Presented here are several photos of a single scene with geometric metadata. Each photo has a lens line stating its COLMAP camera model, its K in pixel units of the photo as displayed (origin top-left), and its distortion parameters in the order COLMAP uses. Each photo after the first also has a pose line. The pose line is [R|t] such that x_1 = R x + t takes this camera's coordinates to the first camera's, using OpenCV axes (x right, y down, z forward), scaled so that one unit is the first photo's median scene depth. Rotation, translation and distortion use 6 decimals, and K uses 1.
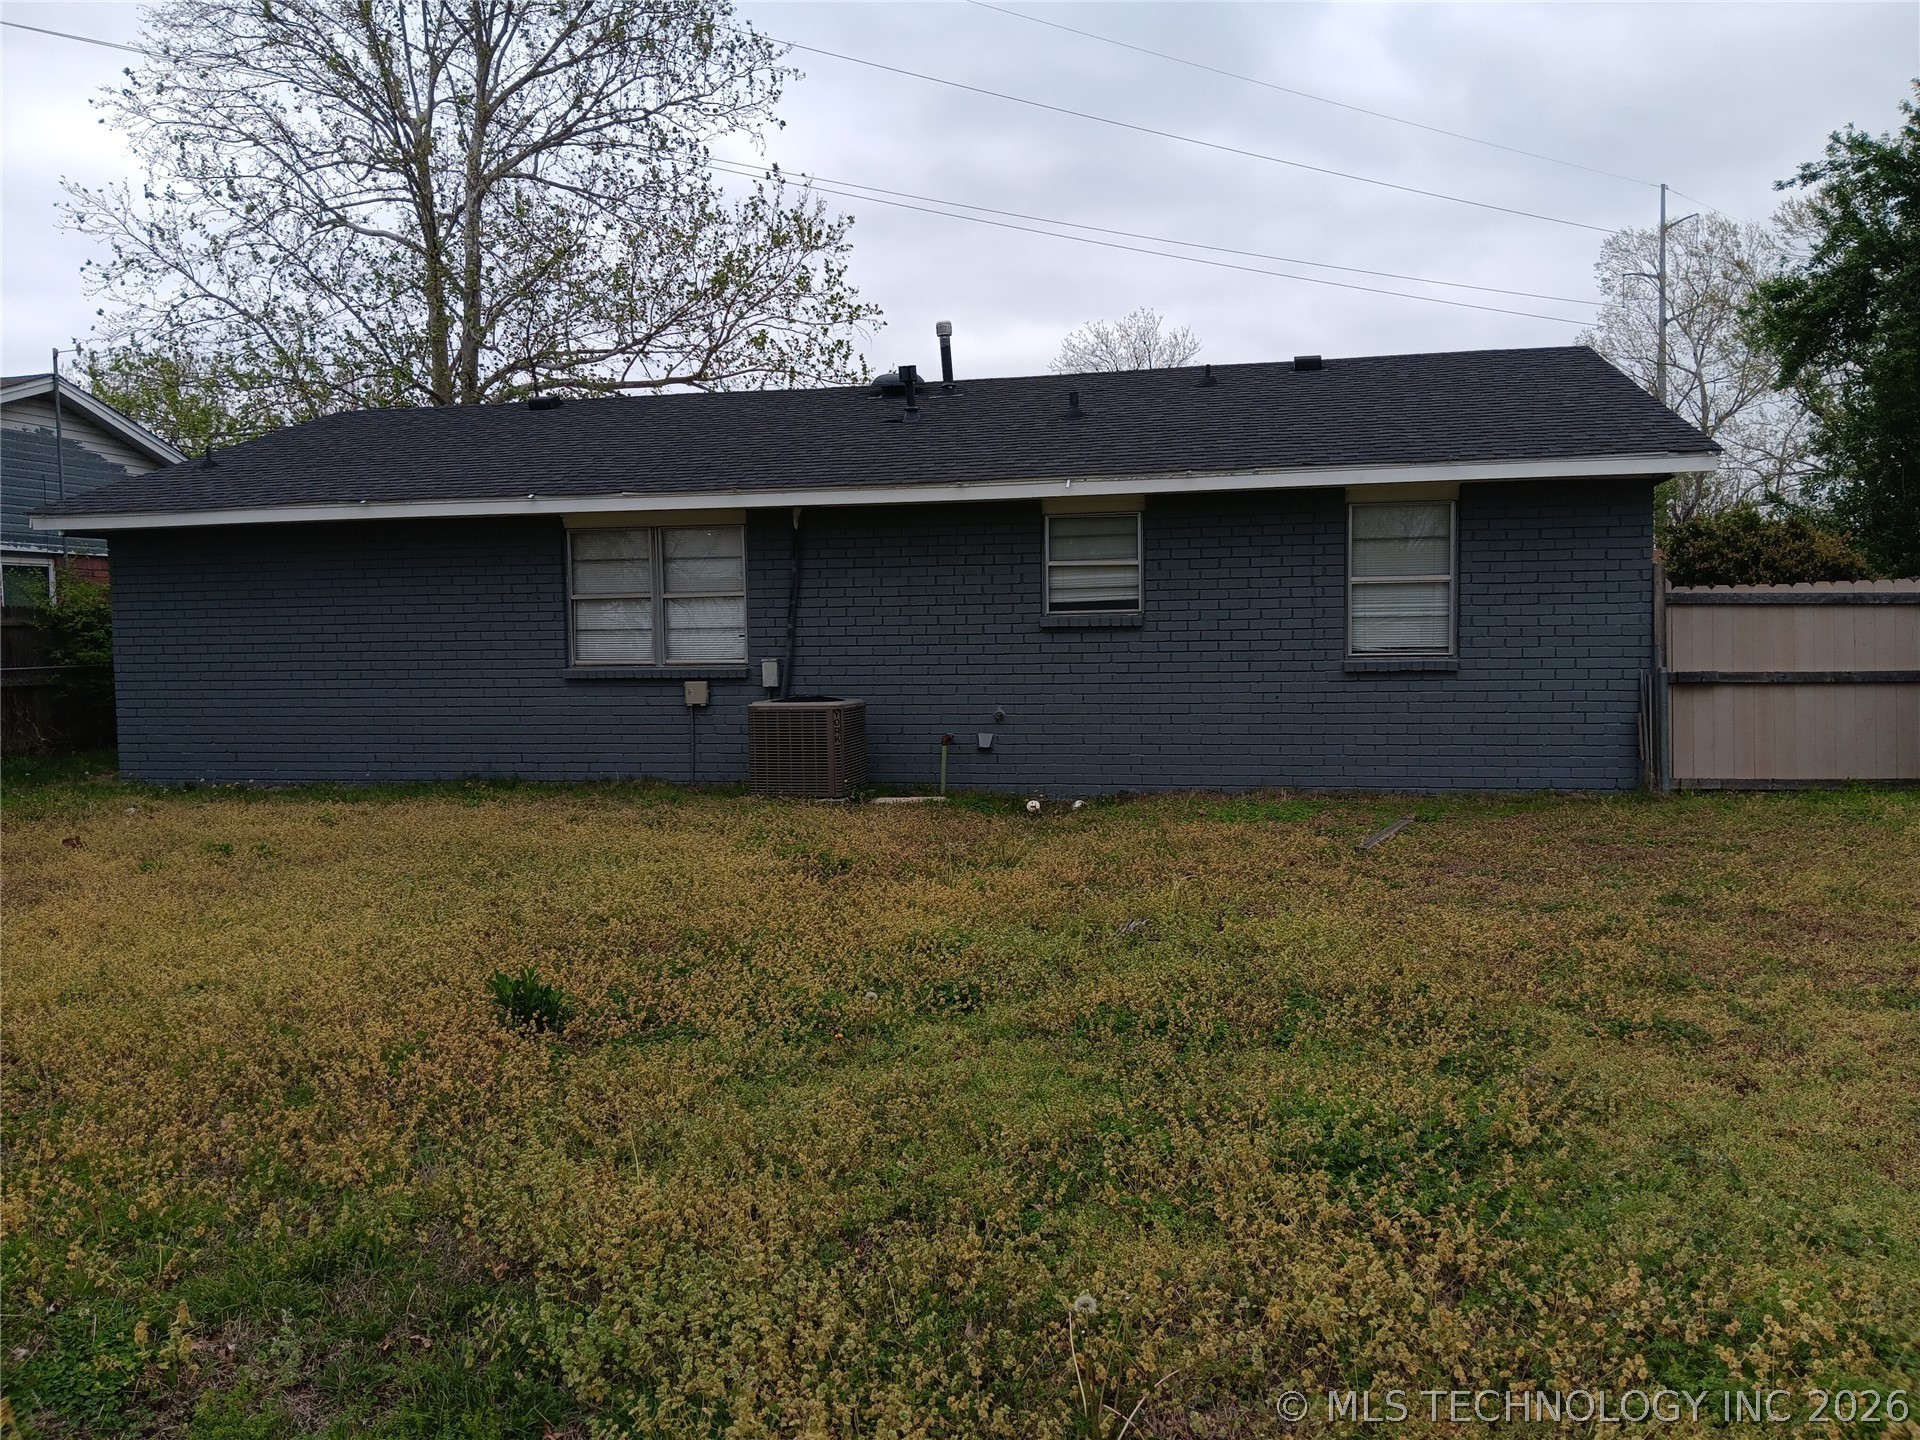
lens RADIAL K [[1322.4, 0, 960.0], [0, 1322.4, 720.0], [0, 0, 1]] dist [0.049688, -0.000014]
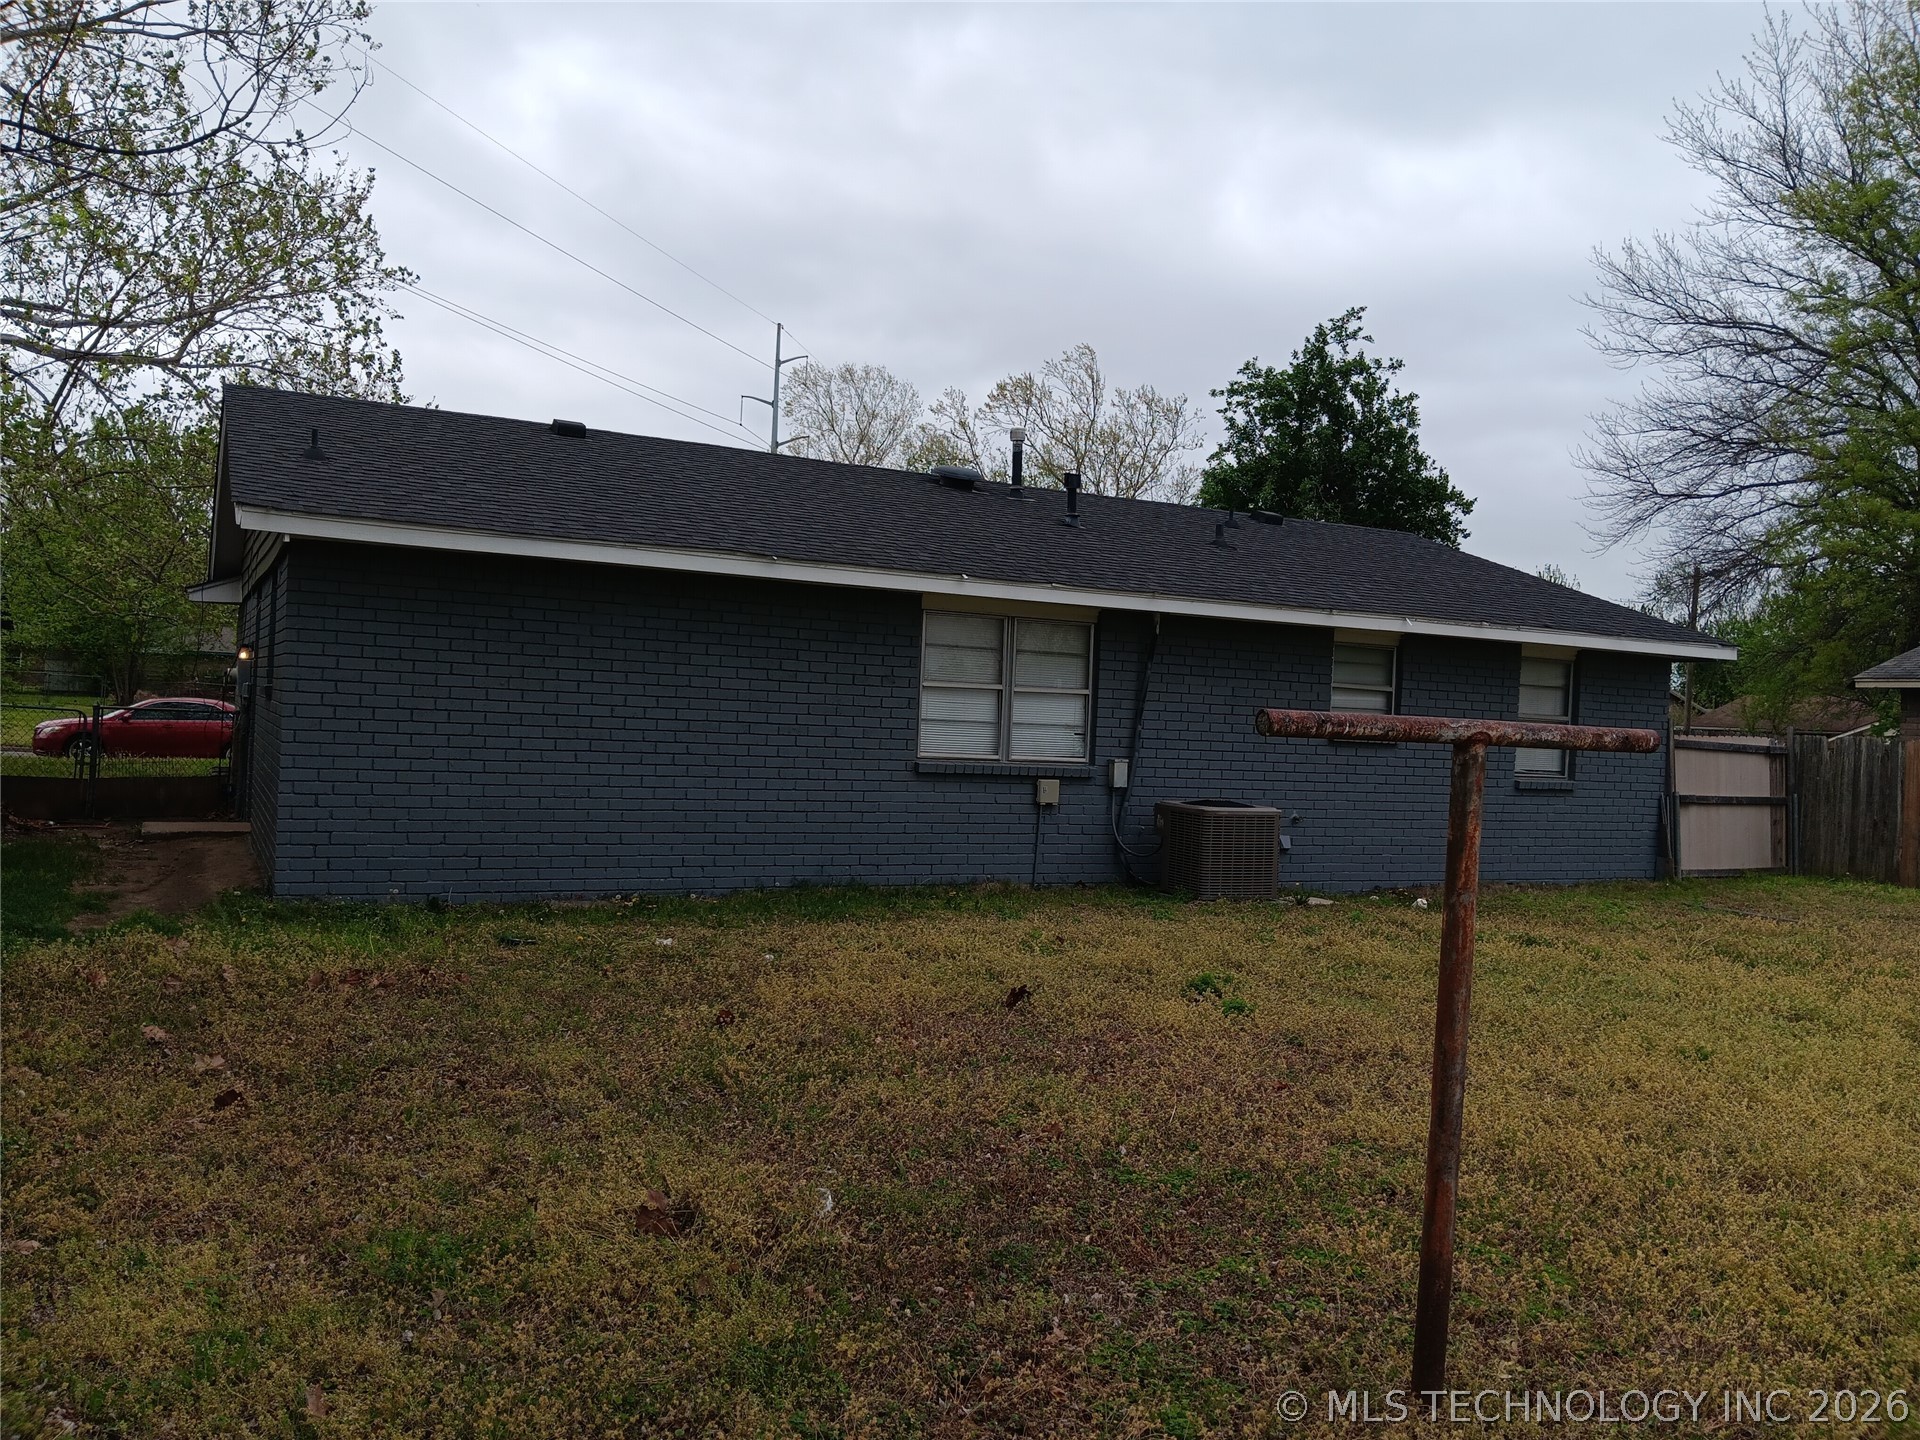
lens RADIAL K [[1466.1, 0, 960.0], [0, 1466.1, 720.0], [0, 0, 1]] dist [0.110521, -0.291531]
pose [[0.791047, 0.051050, 0.609621, -0.894439], [-0.012609, 0.997661, -0.067183, 0.000258], [-0.611625, 0.045458, 0.789841, 0.191038]]
